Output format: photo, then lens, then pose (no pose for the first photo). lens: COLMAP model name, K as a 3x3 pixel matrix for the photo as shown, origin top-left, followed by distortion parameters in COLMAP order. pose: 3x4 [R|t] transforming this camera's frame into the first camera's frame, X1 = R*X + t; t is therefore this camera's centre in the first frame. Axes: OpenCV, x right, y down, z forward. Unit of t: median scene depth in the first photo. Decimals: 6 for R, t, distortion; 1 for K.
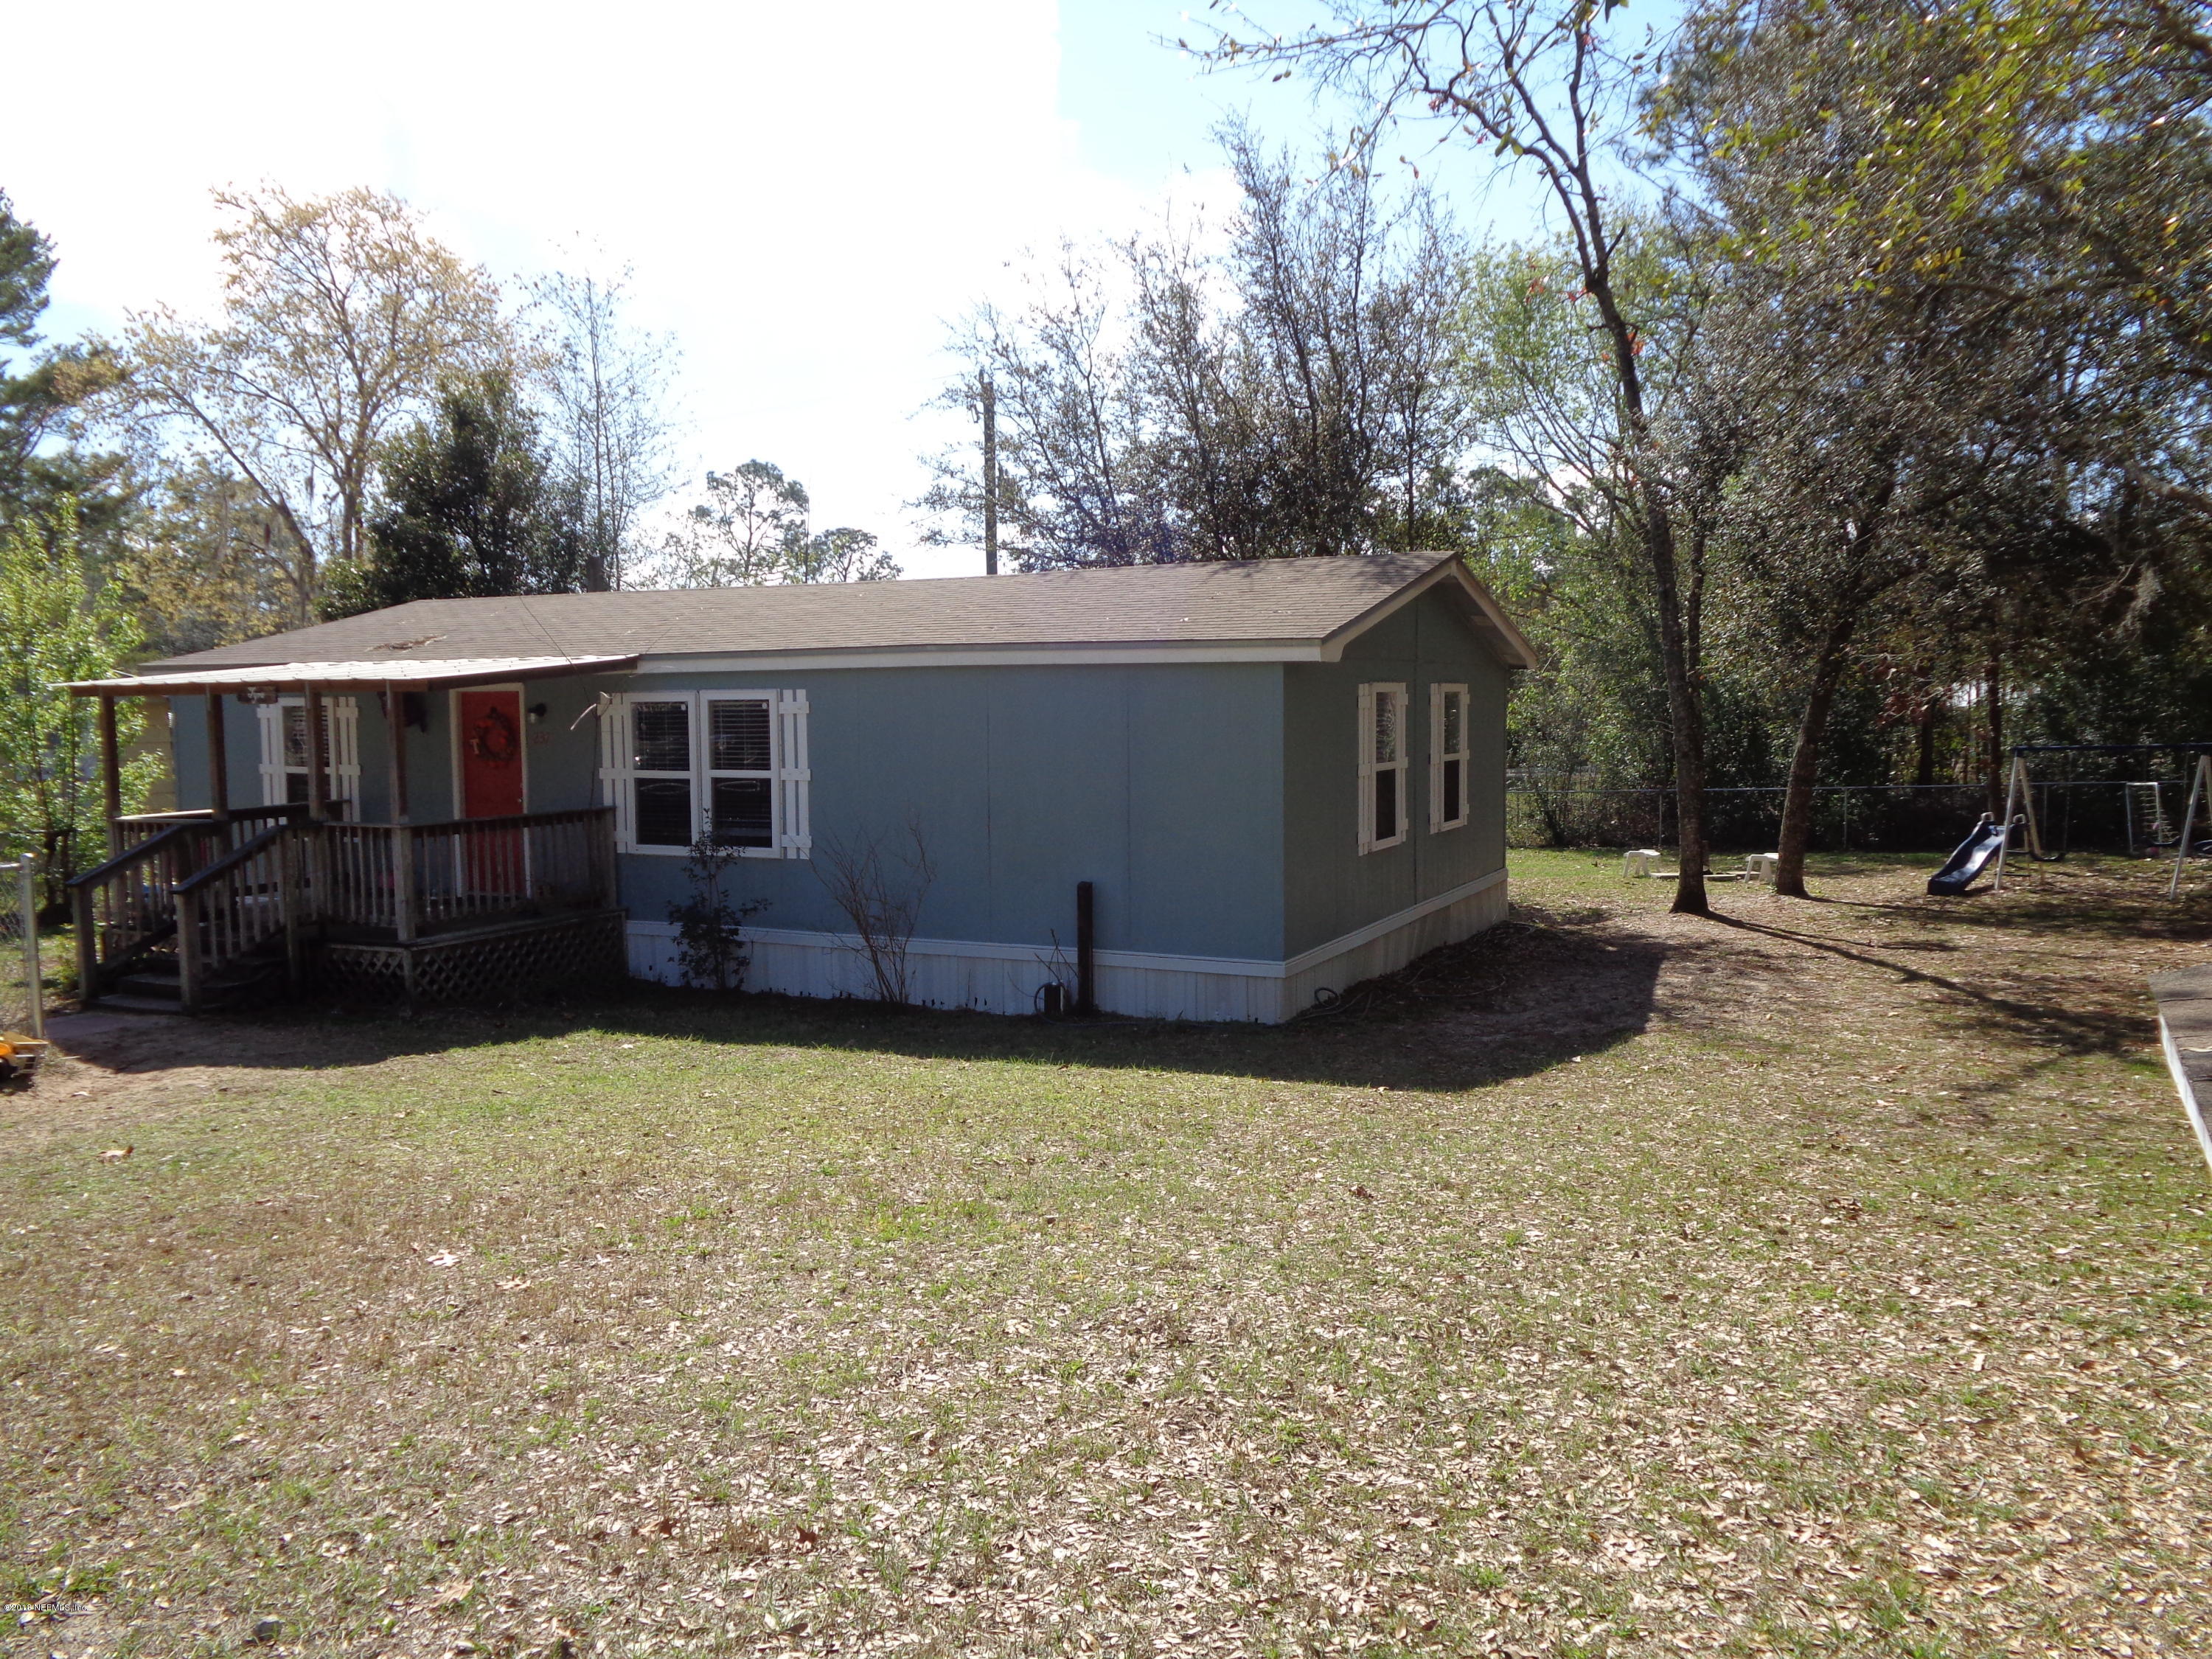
lens RADIAL K [[1657.6, 0, 1096.5], [0, 1657.6, 827.1], [0, 0, 1]] dist [0.007556, -0.001371]
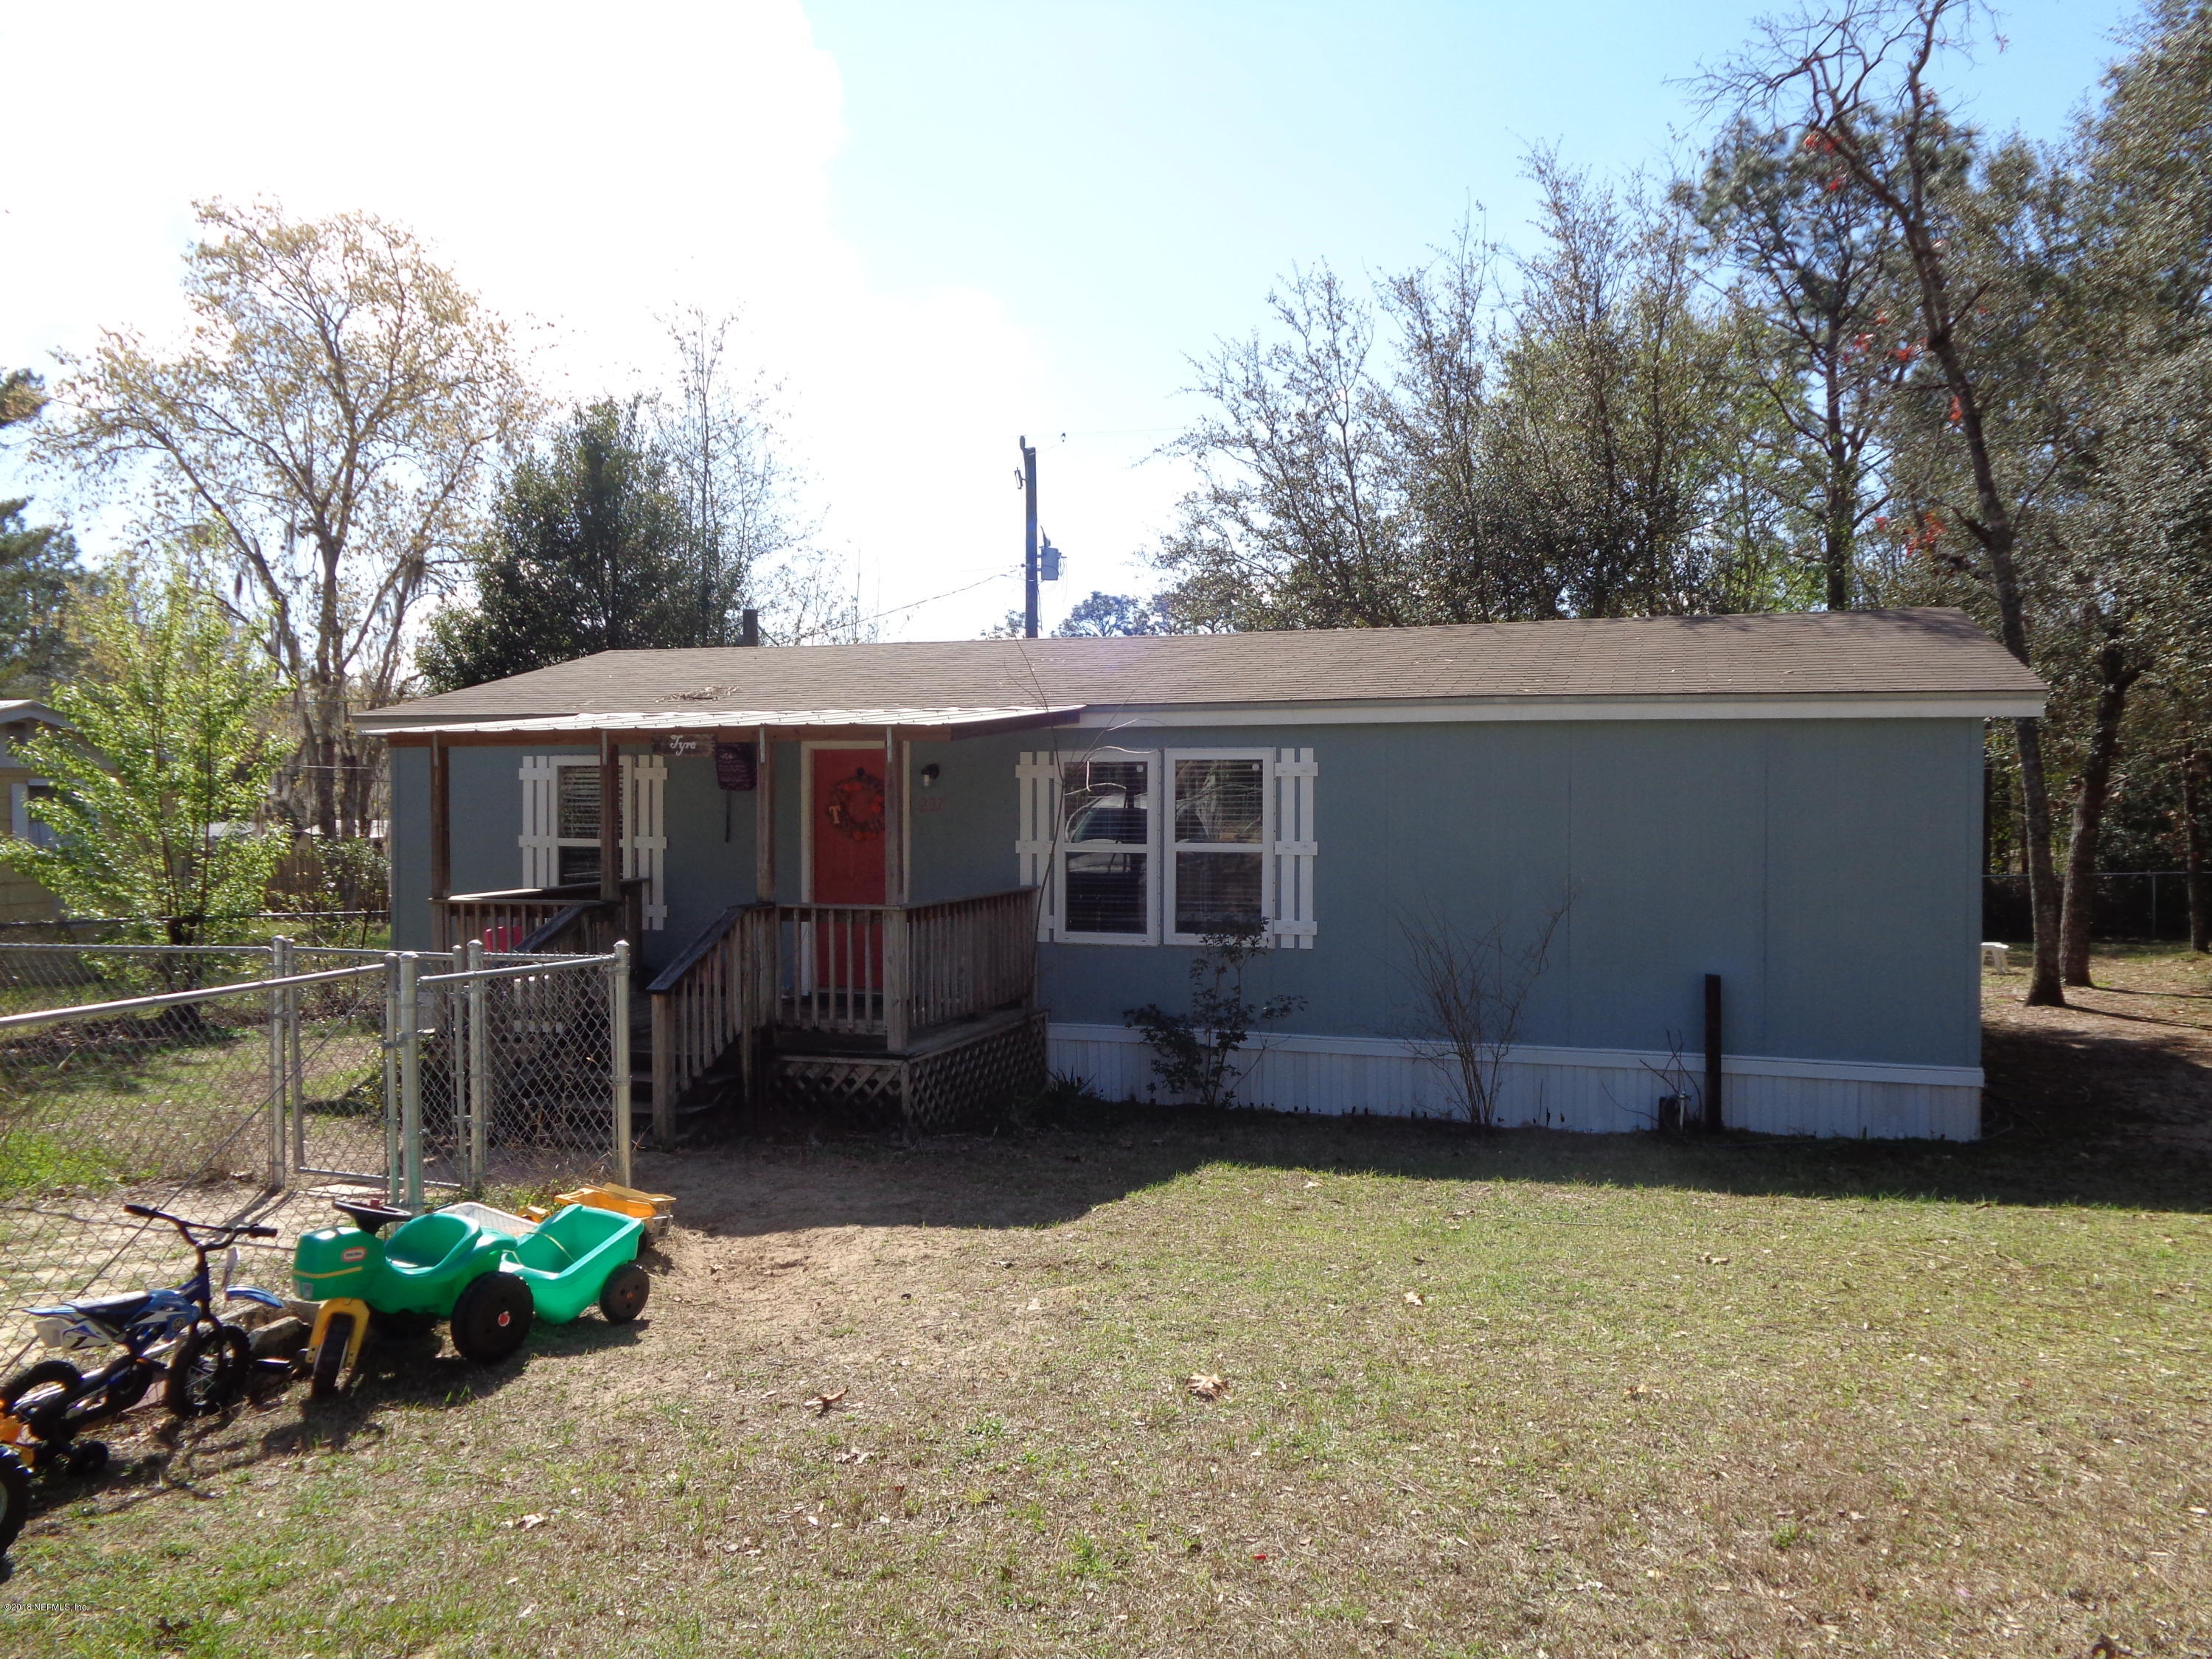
lens RADIAL K [[1657.6, 0, 1113.9], [0, 1657.6, 833.7], [0, 0, 1]] dist [0.007556, -0.001371]
pose [[0.992423, 0.007095, 0.122667, -0.365085], [-0.000833, 0.998697, -0.051026, 0.003763], [-0.122869, 0.050537, 0.991135, 0.168299]]
